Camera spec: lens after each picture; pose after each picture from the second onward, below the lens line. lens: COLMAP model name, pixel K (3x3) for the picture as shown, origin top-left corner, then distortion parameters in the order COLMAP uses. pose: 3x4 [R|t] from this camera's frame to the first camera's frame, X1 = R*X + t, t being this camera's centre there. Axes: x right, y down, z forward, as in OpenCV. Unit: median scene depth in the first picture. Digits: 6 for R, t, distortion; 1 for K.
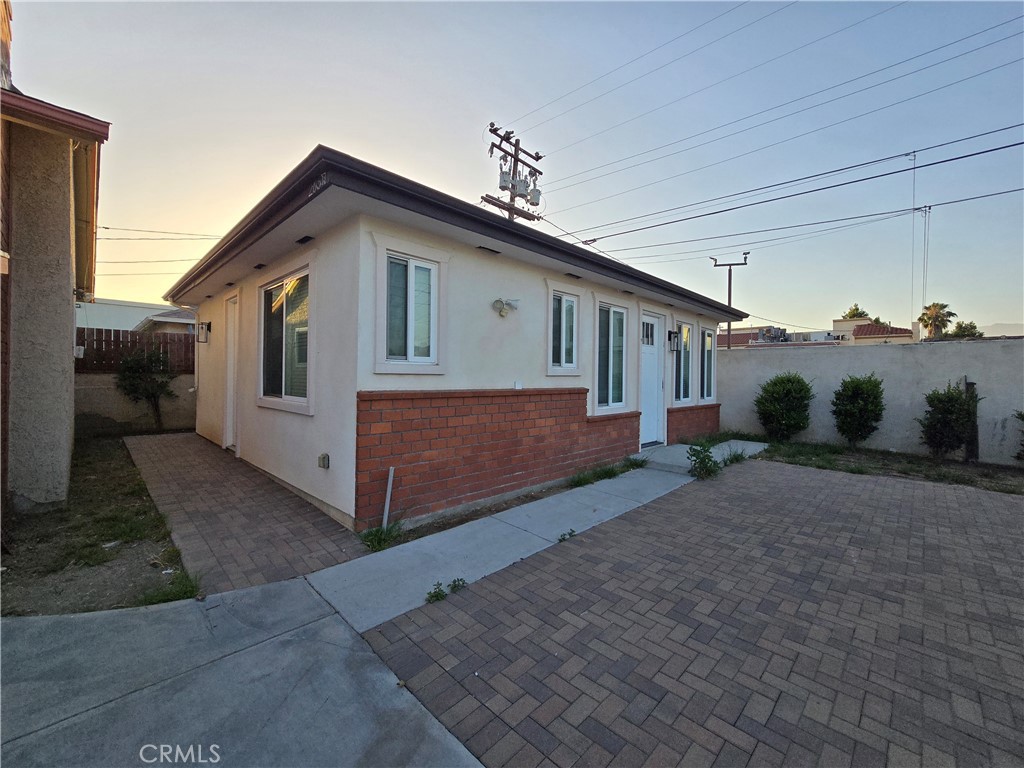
lens RADIAL K [[419.2, 0, 511.5], [0, 419.2, 376.3], [0, 0, 1]] dist [-0.002340, 0.000129]
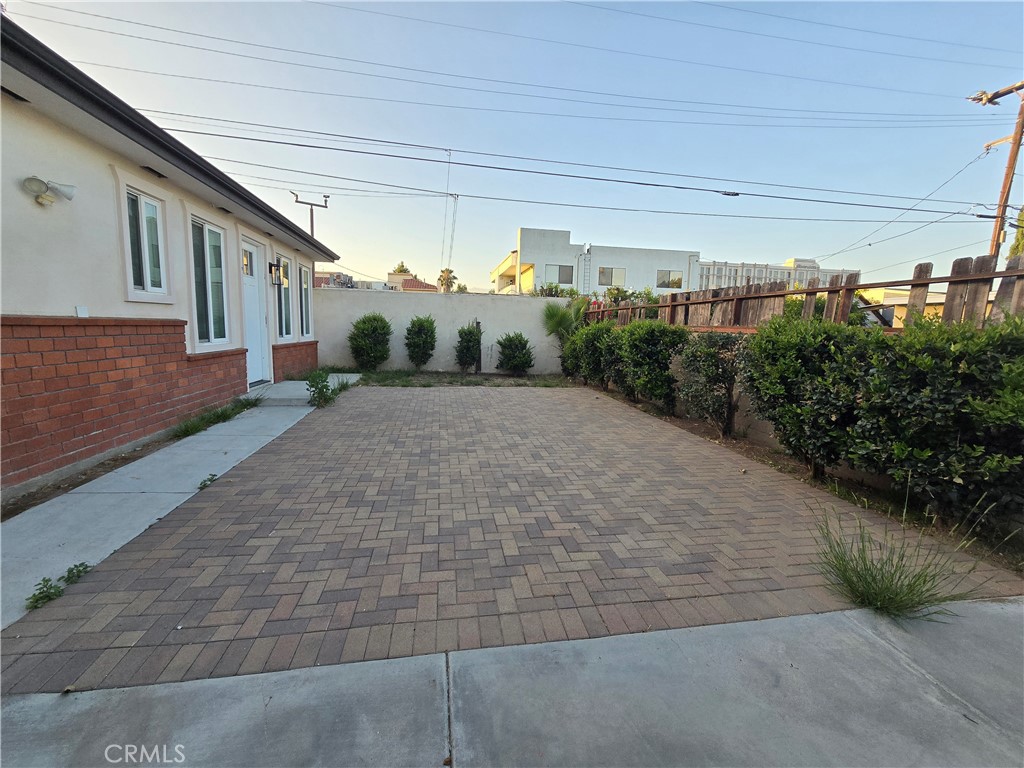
lens RADIAL K [[419.2, 0, 511.5], [0, 419.2, 376.3], [0, 0, 1]] dist [-0.002340, 0.000129]
pose [[0.583328, -0.091775, 0.807035, -0.130613], [-0.016290, 0.992074, 0.124591, 0.027587], [-0.812073, -0.085824, 0.577210, -0.008117]]
